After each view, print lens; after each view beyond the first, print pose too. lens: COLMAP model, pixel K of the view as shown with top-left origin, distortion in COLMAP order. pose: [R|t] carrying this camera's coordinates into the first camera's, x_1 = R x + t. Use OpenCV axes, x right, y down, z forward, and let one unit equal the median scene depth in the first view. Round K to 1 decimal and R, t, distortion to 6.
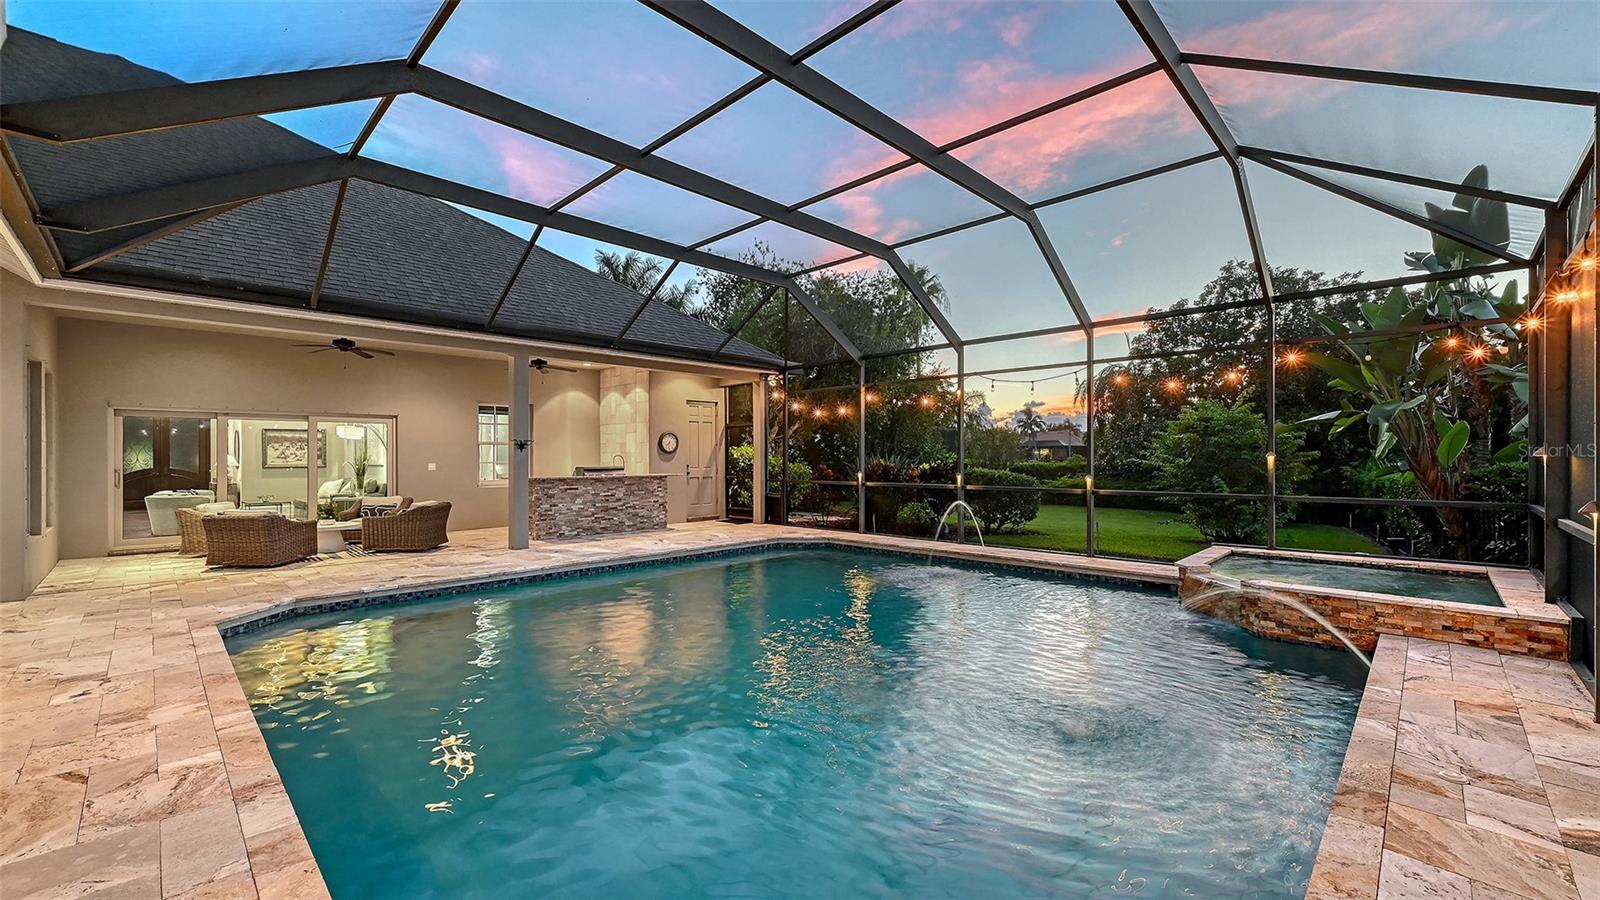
lens RADIAL K [[637.1, 0, 770.8], [0, 637.1, 455.9], [0, 0, 1]] dist [-0.000963, -0.000188]
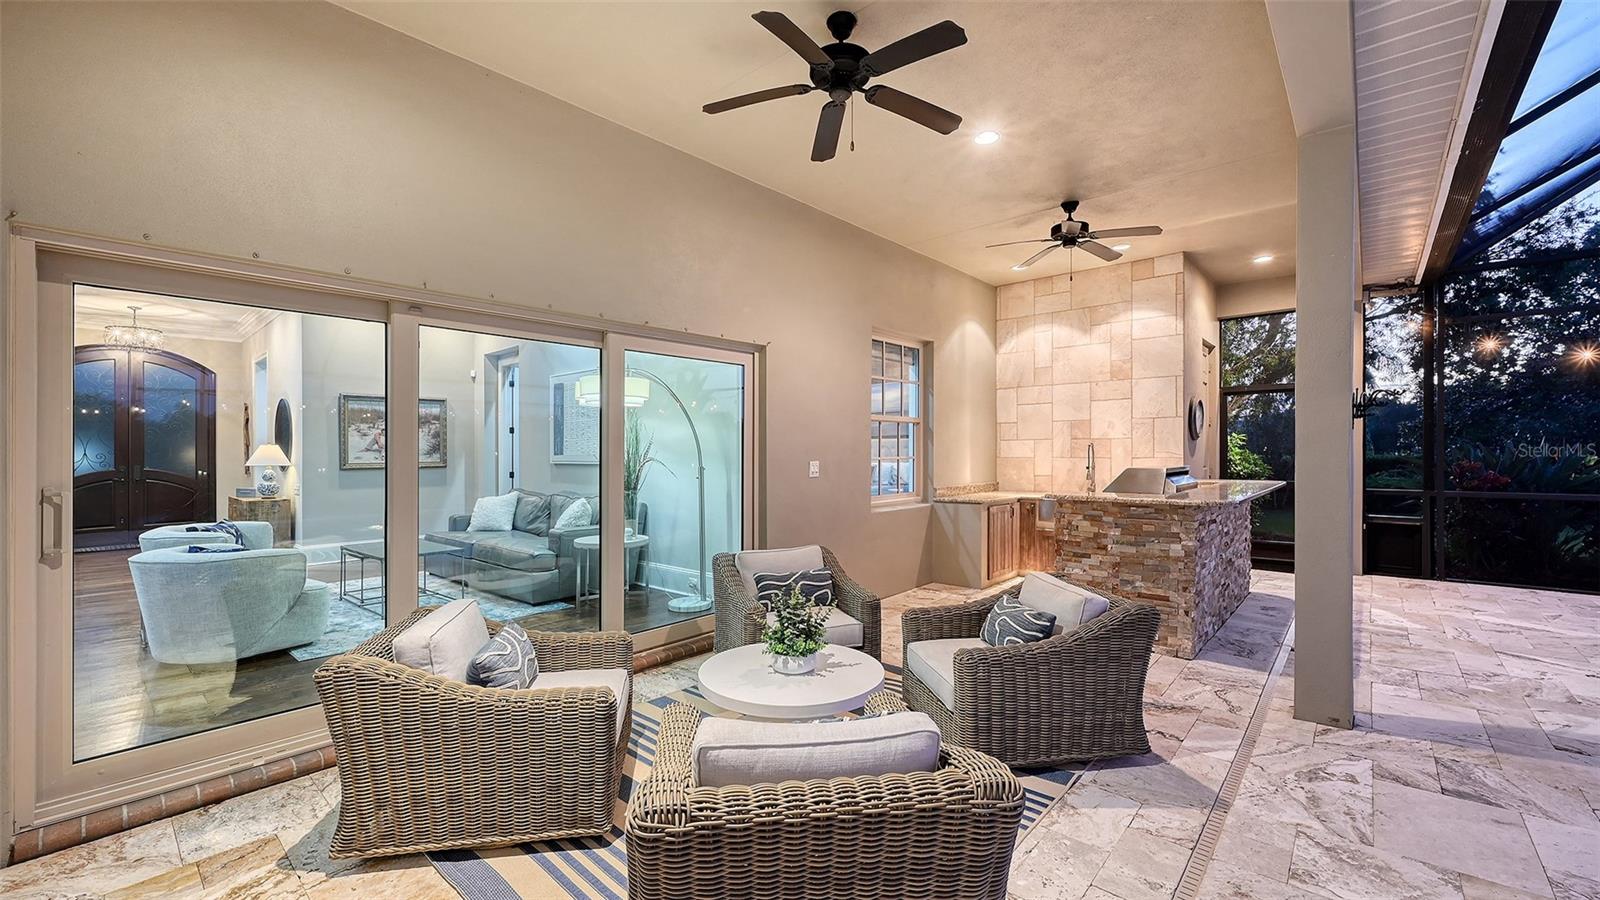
lens RADIAL K [[637.1, 0, 770.8], [0, 637.1, 455.9], [0, 0, 1]] dist [-0.000963, -0.000188]
pose [[0.999106, -0.000656, 0.042262, -0.565146], [0.000482, 0.999991, 0.004106, 0.006817], [-0.042264, -0.004082, 0.999098, 0.552084]]
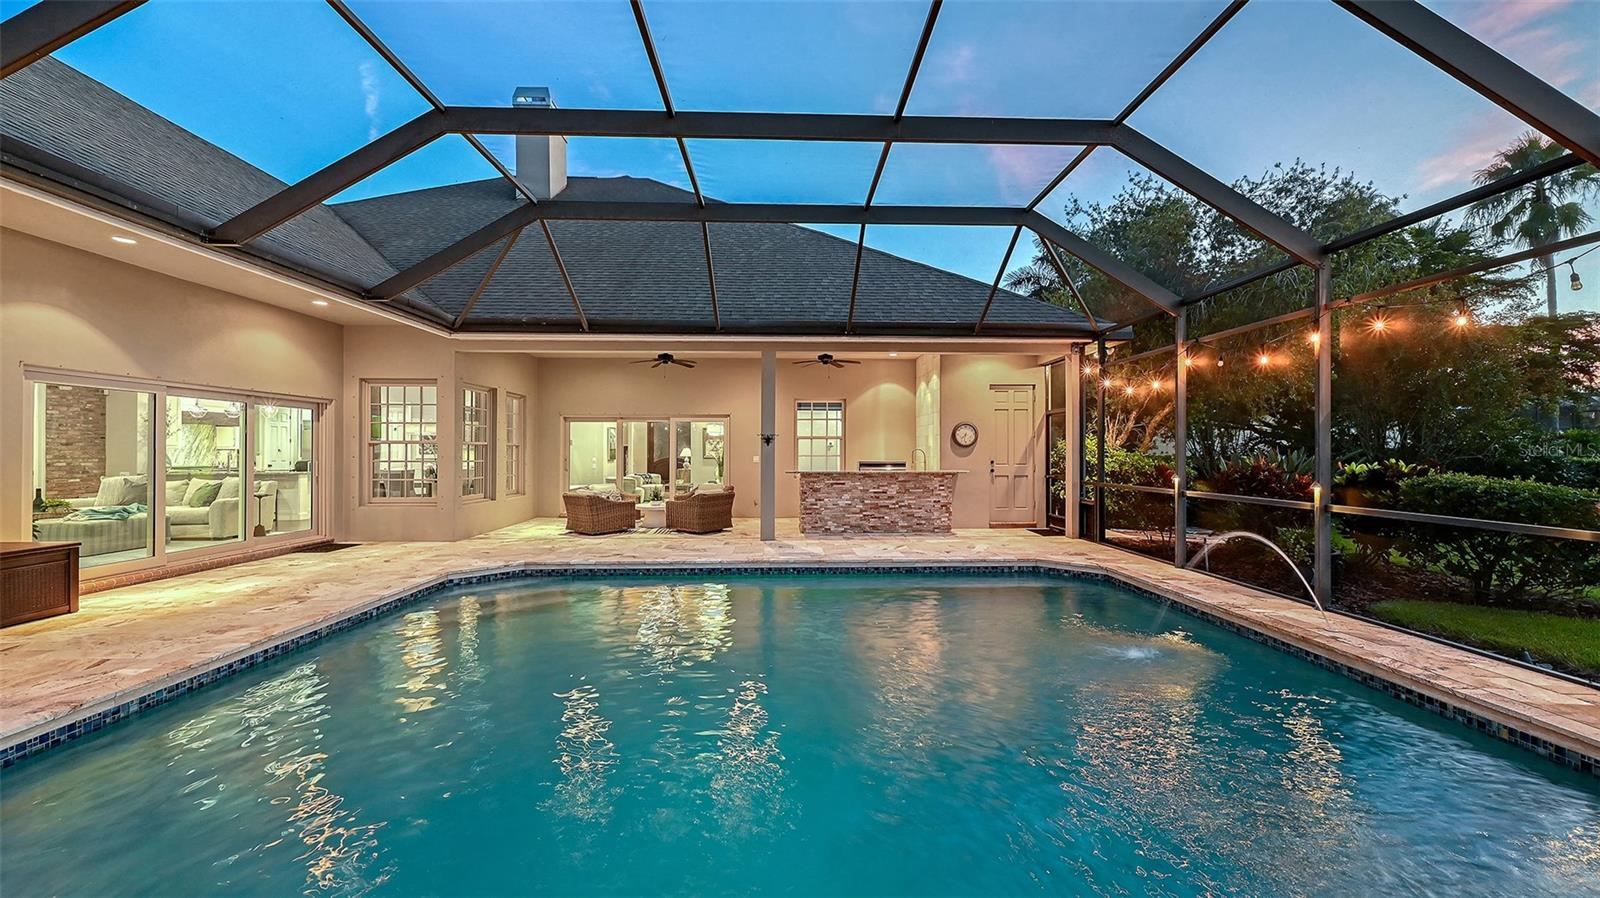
lens RADIAL K [[619.5, 0, 810.4], [0, 619.5, 439.1], [0, 0, 1]] dist [-0.002459, -0.000162]
pose [[0.744141, -0.009469, -0.667955, 0.269549], [-0.001972, 0.999864, -0.016372, -0.000777], [0.668019, 0.013500, 0.744022, 0.246175]]
